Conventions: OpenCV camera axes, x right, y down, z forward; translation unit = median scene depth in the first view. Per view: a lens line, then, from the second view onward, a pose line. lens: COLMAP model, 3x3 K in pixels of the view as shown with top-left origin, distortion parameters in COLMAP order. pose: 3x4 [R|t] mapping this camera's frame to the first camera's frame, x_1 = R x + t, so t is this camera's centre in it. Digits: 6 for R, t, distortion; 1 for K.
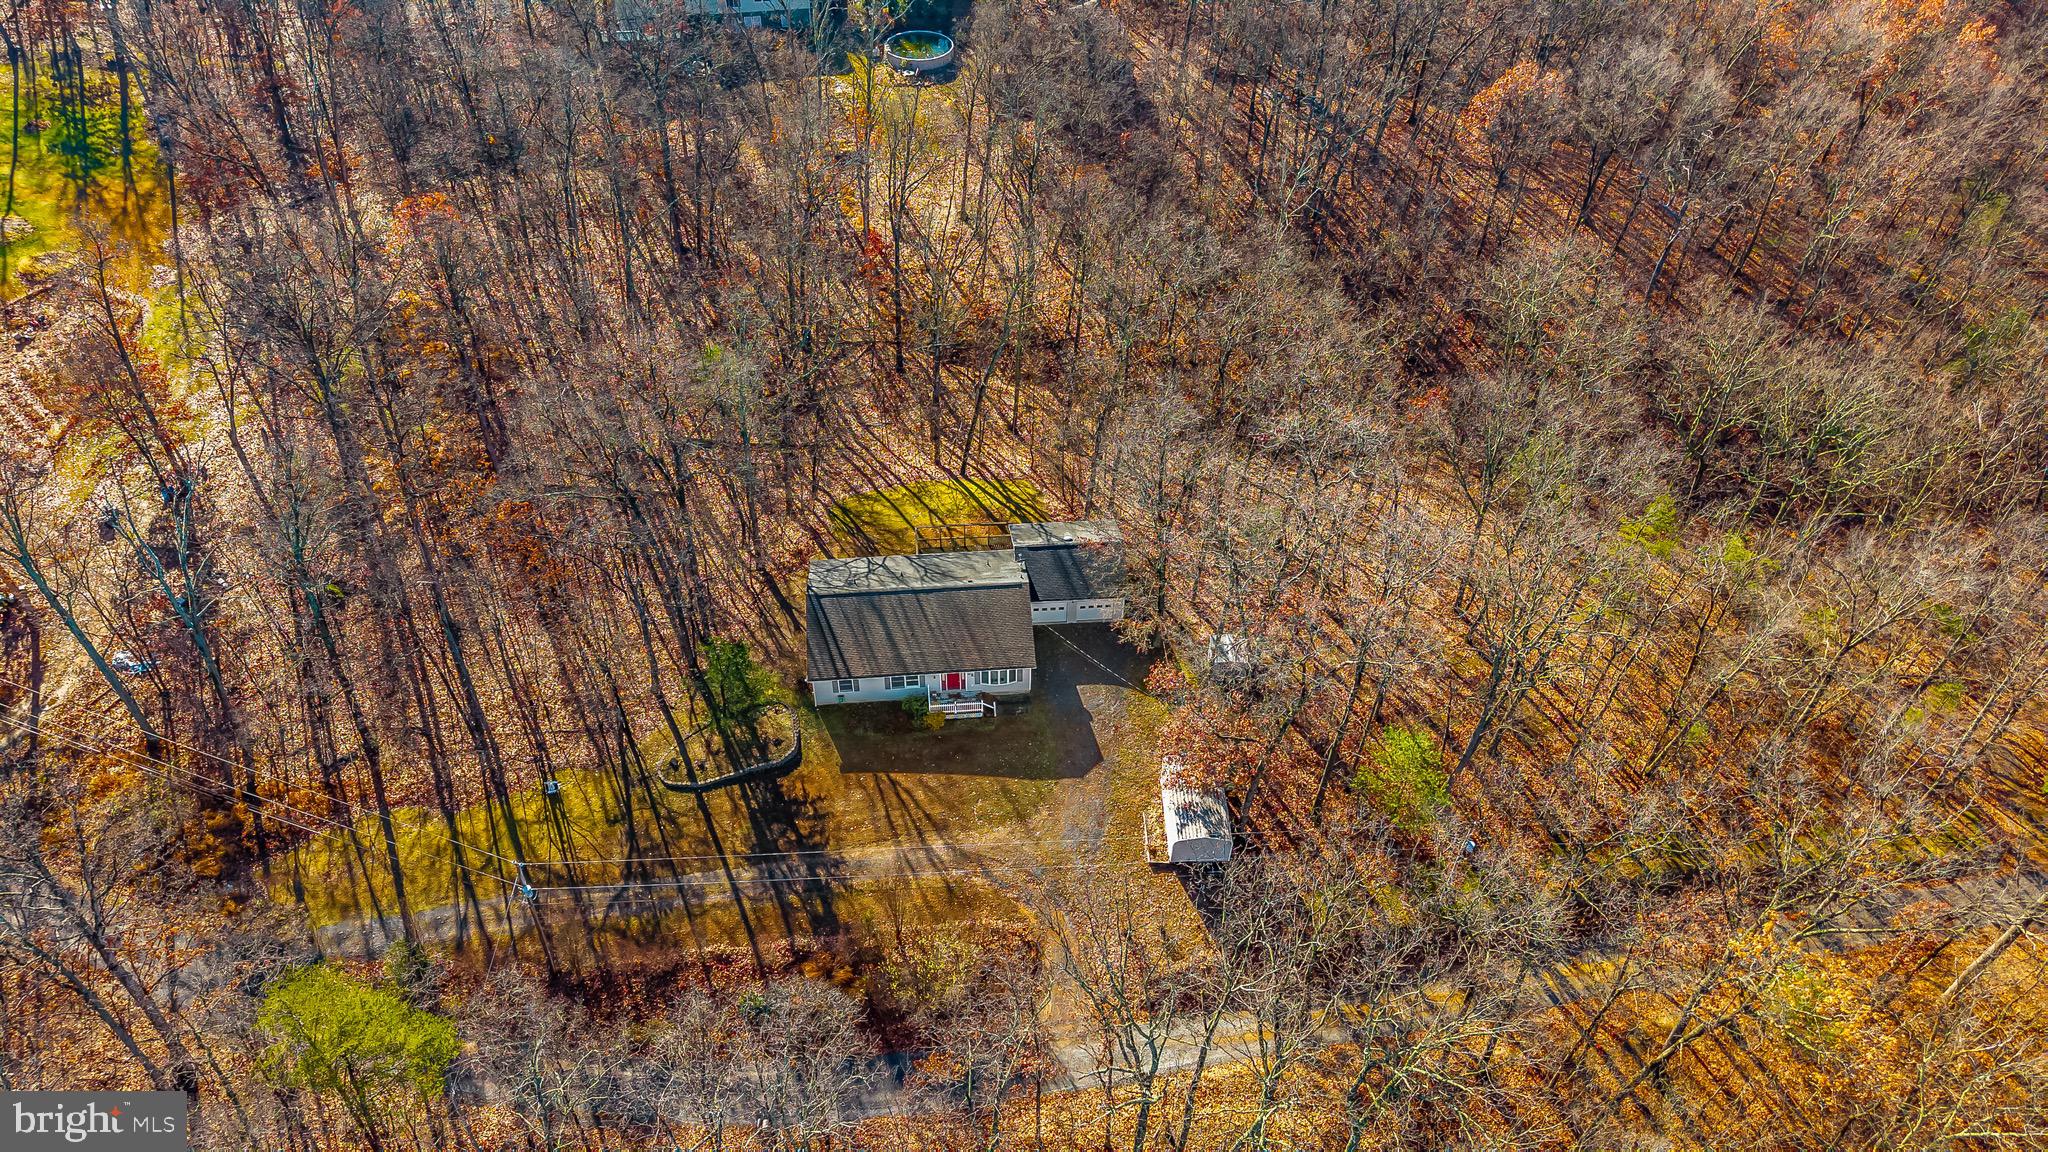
lens RADIAL K [[1381.2, 0, 1020.9], [0, 1381.2, 579.8], [0, 0, 1]] dist [-0.012064, -0.004611]
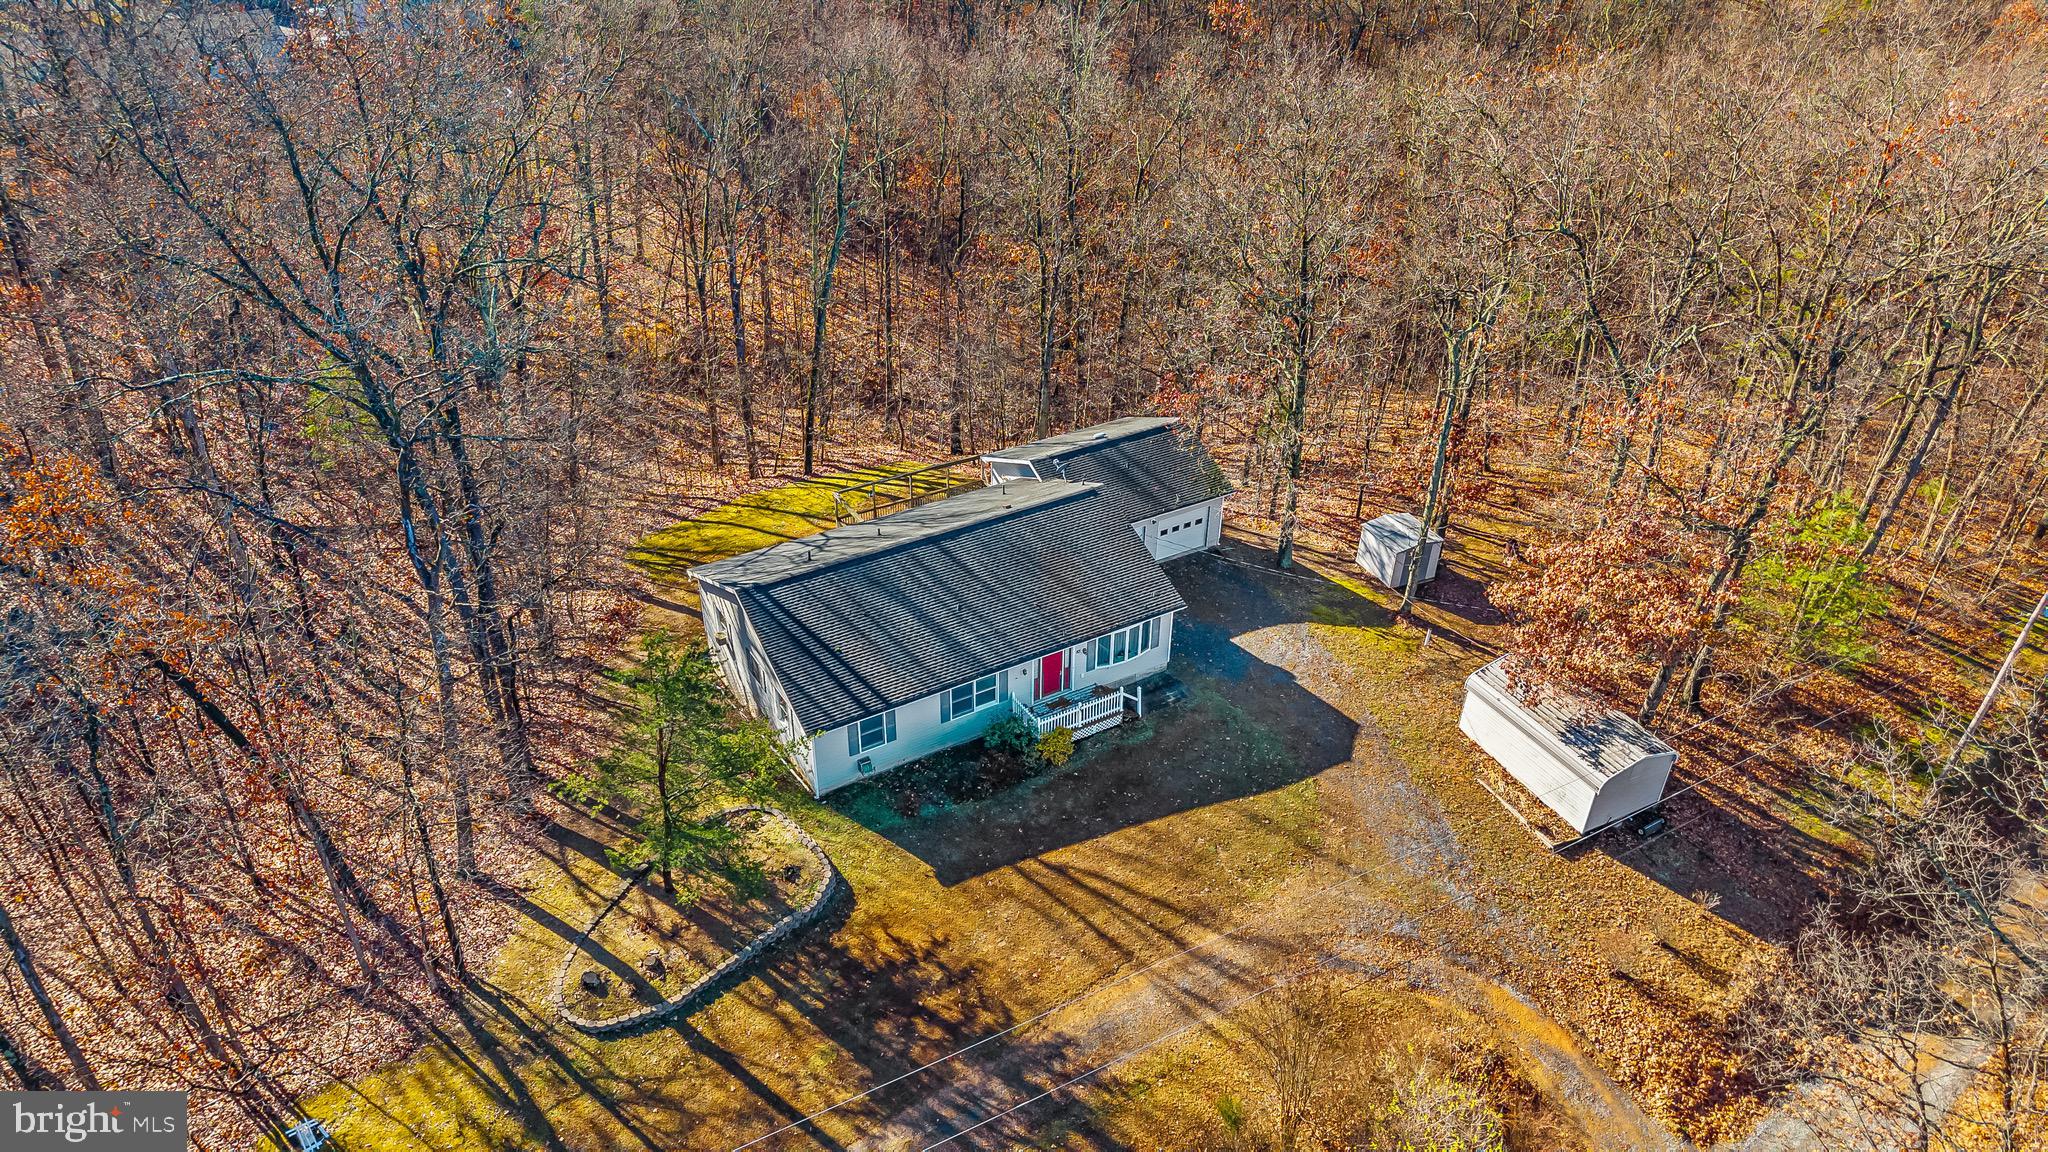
lens RADIAL K [[1381.2, 0, 1019.9], [0, 1381.2, 570.5], [0, 0, 1]] dist [-0.012064, -0.004611]
pose [[0.901599, -0.235064, 0.363132, -0.255107], [0.304543, 0.941096, -0.146939, 0.114689], [-0.307202, 0.243069, 0.920078, 0.524527]]
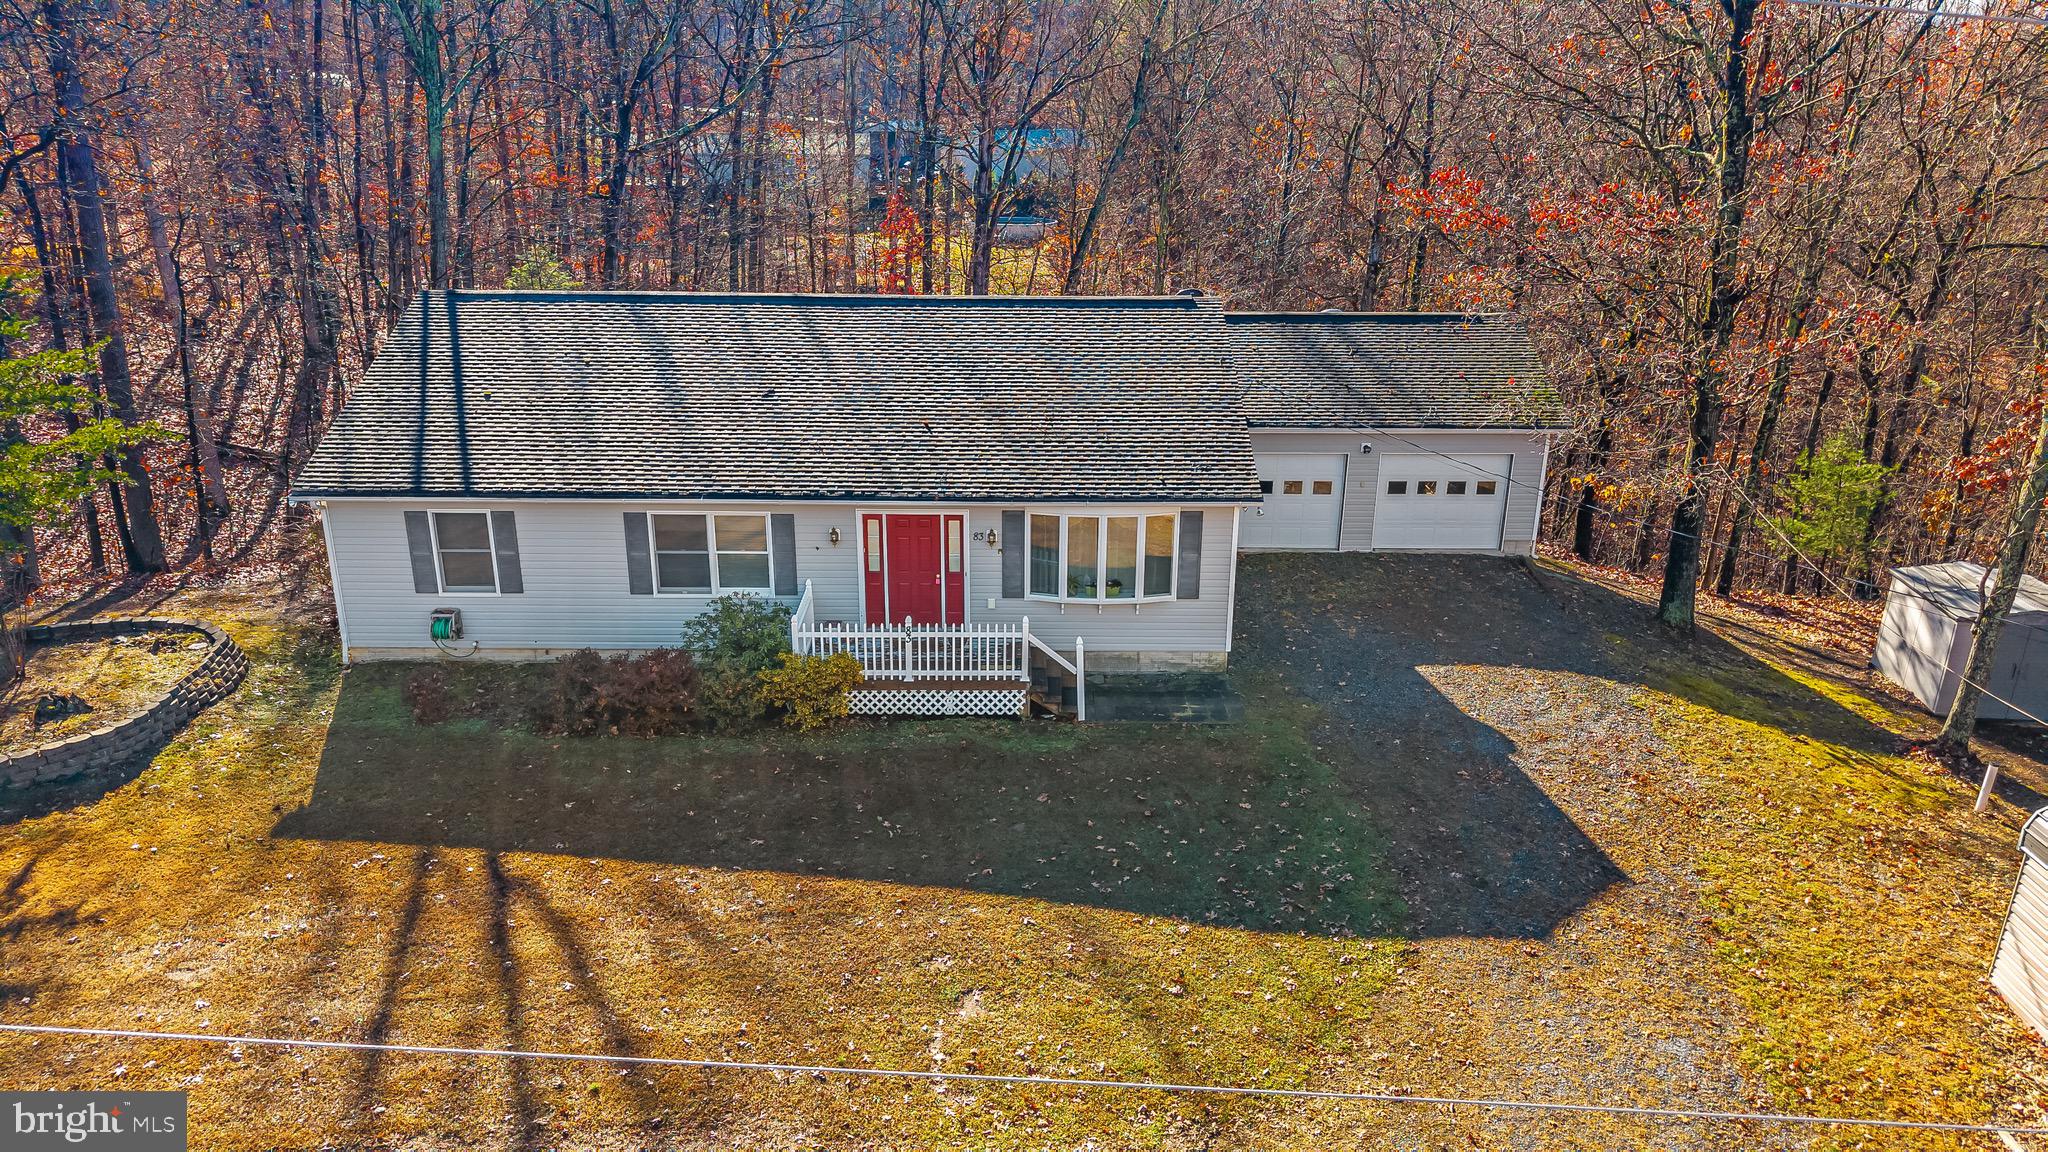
lens RADIAL K [[1381.2, 0, 1022.6], [0, 1381.2, 576.6], [0, 0, 1]] dist [-0.012064, -0.004611]
pose [[0.996061, 0.024273, -0.085281, -0.009542], [-0.058528, 0.902489, -0.426718, 0.182732], [0.066607, 0.430029, 0.900355, 0.817669]]
